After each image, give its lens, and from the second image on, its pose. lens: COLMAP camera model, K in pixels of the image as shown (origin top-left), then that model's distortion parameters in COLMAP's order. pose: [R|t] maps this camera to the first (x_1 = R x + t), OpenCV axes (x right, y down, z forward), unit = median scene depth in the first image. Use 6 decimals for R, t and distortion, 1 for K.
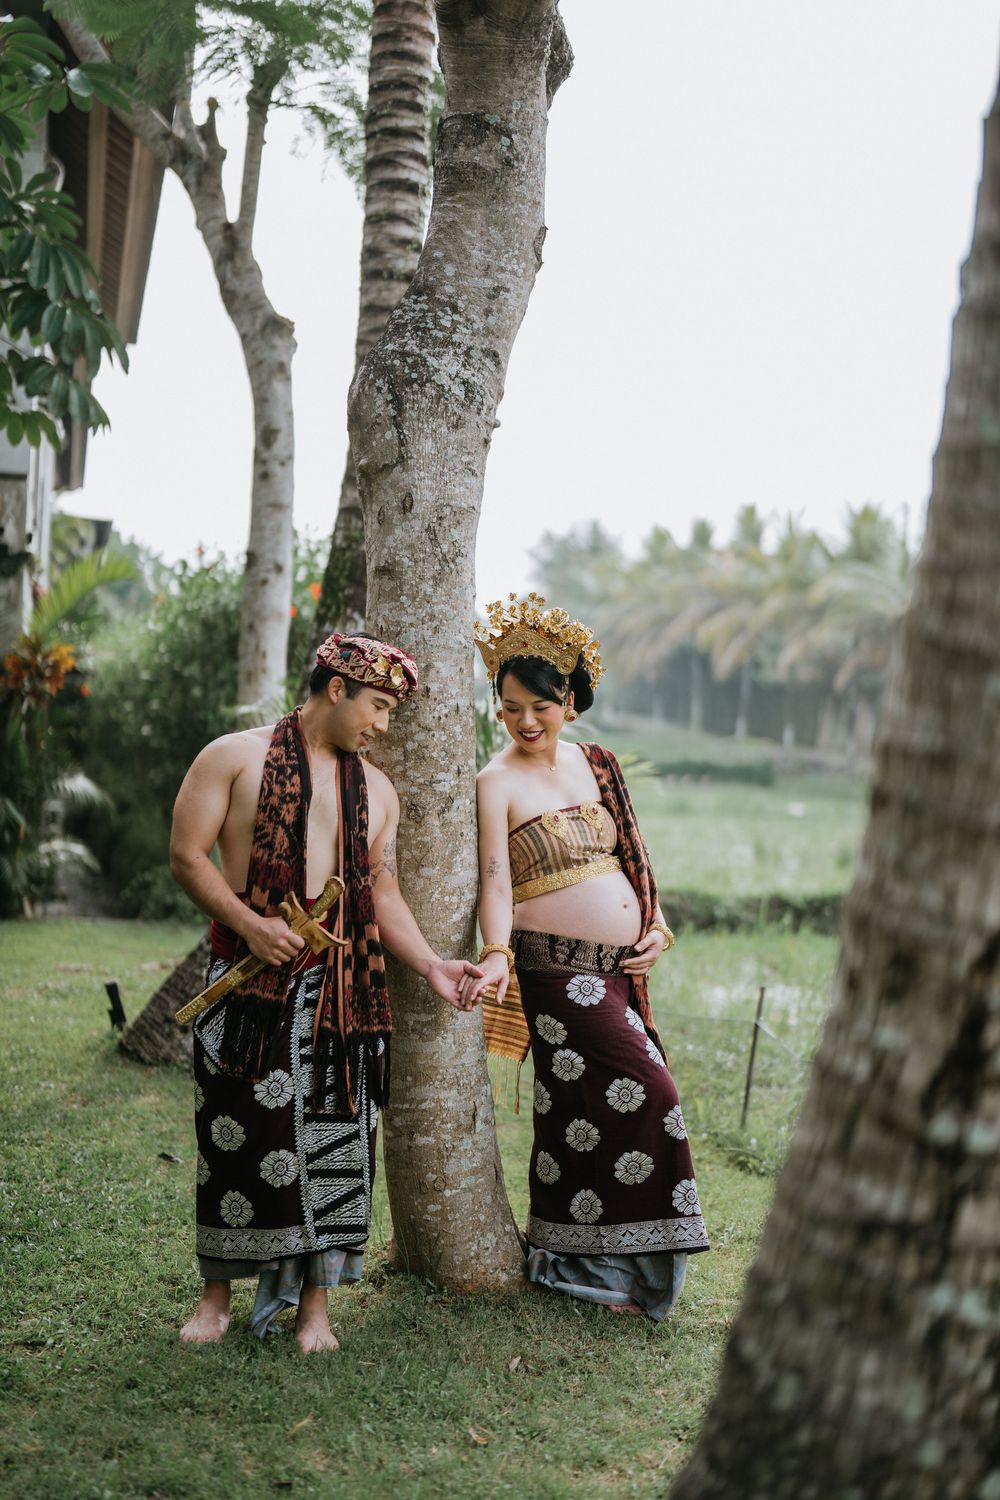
lens RADIAL K [[2042.5, 0, 500.0], [0, 2042.5, 750.0], [0, 0, 1]] dist [-0.118763, 0.670531]
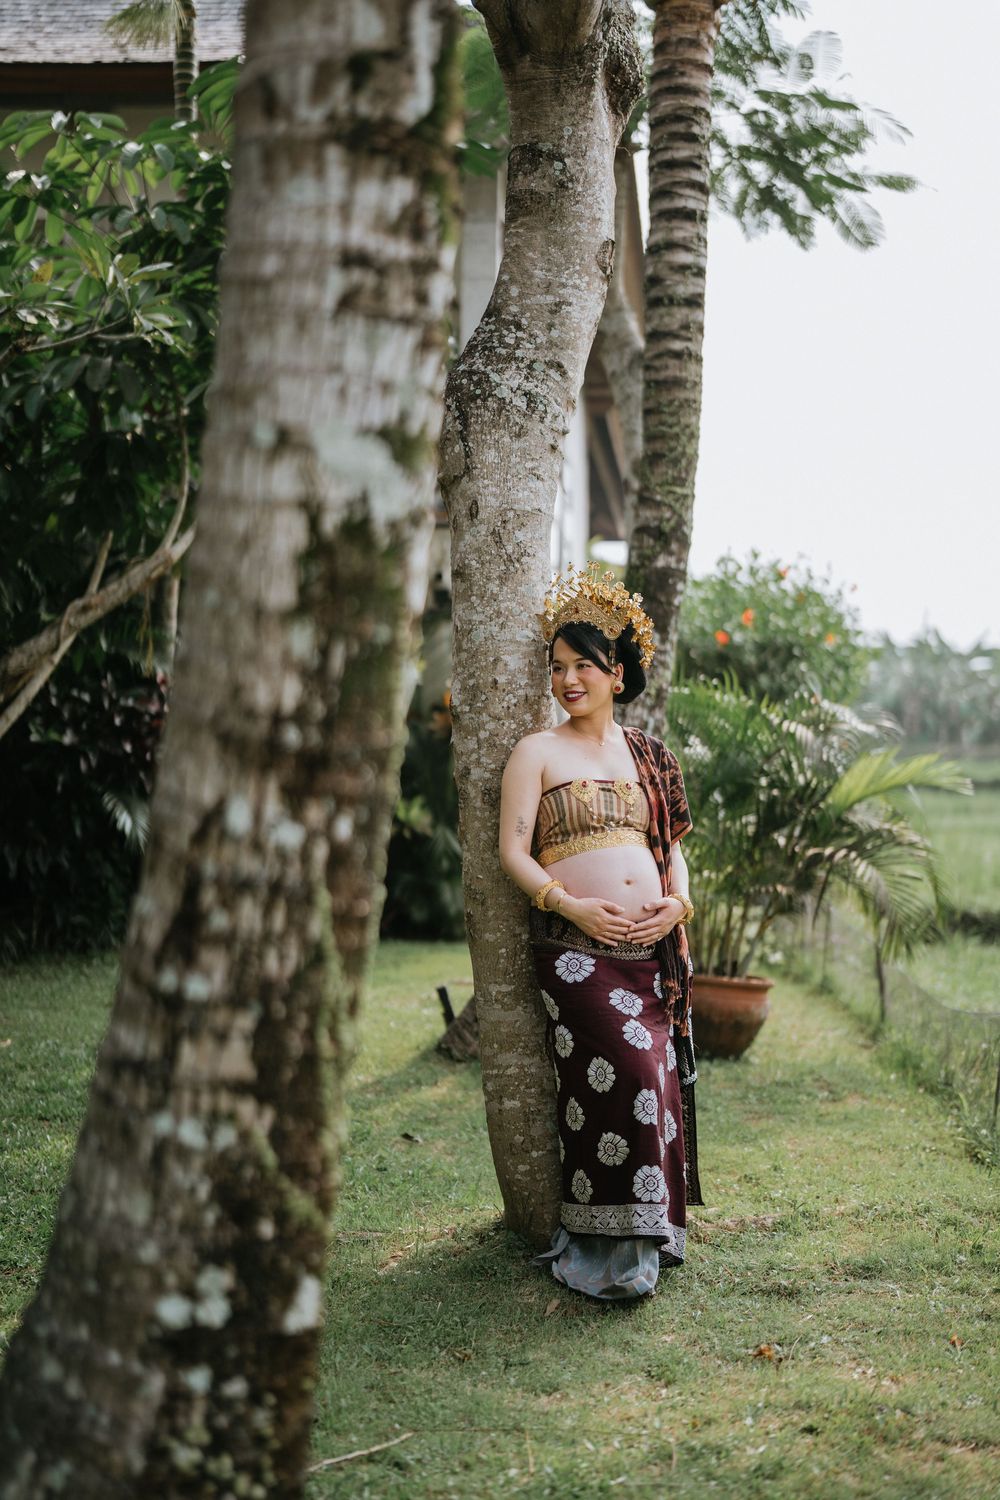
lens RADIAL K [[2042.5, 0, 500.0], [0, 2042.5, 750.0], [0, 0, 1]] dist [-0.118763, 0.670531]
pose [[0.953219, -0.040920, -0.299497, 0.283326], [0.034486, 0.999047, -0.026741, 0.034687], [0.300306, 0.015161, 0.953722, -0.021873]]
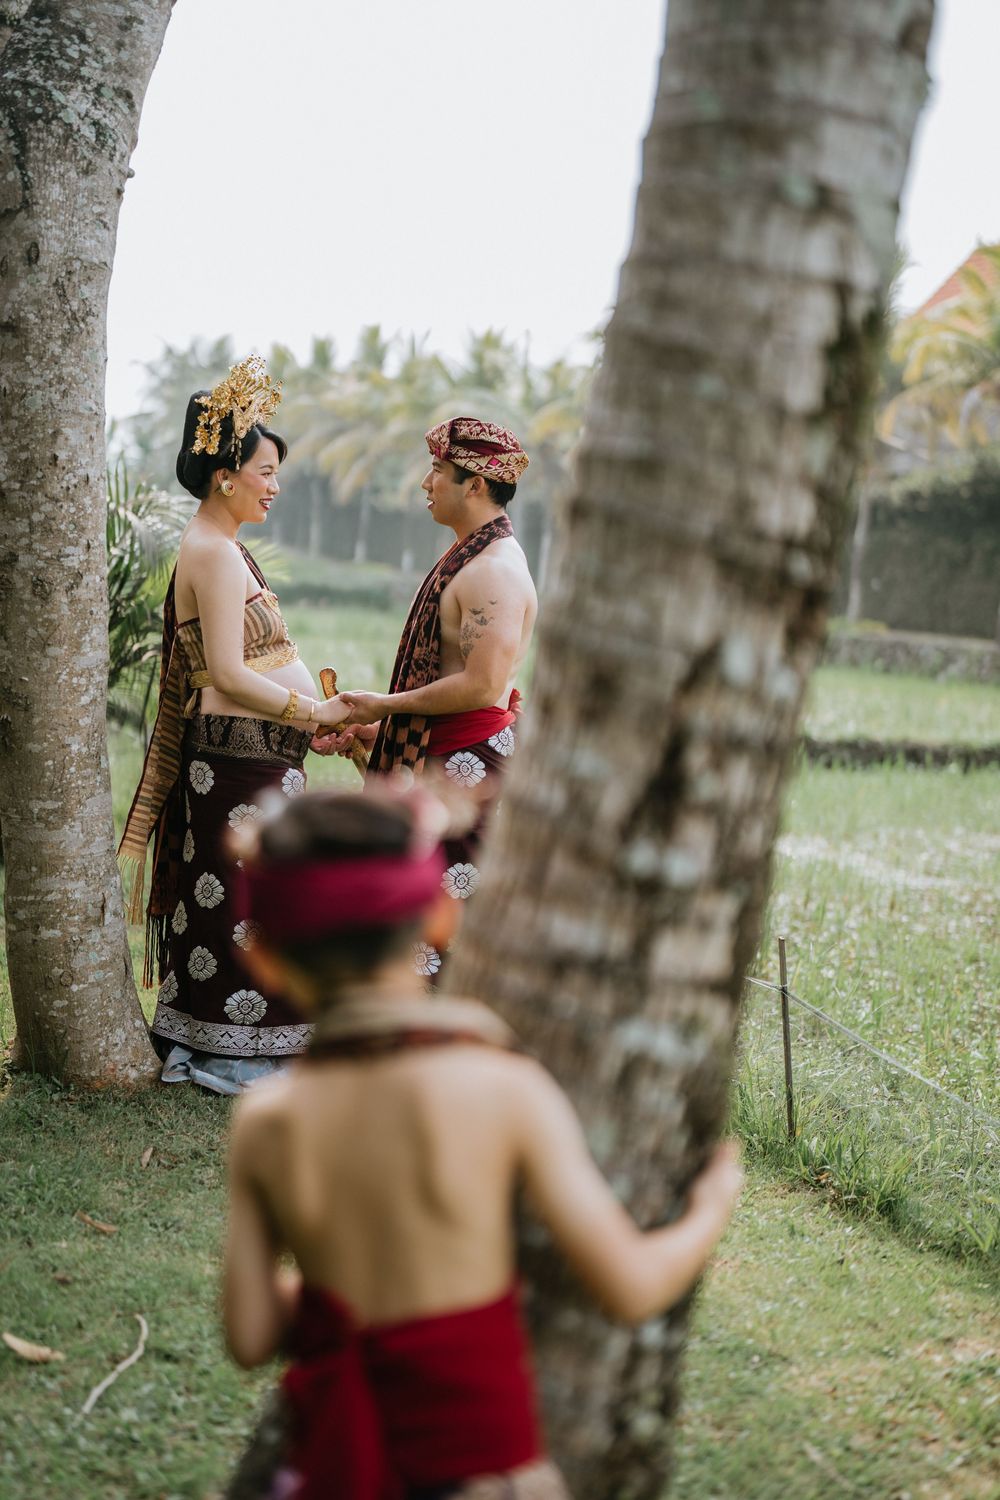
lens RADIAL K [[2047.7, 0, 500.0], [0, 2047.7, 750.0], [0, 0, 1]] dist [-0.174791, 1.140900]
pose [[0.982379, 0.005120, 0.186829, -0.008577], [-0.021018, 0.996310, 0.083211, 0.022101], [-0.185714, -0.085672, 0.978862, 0.033964]]
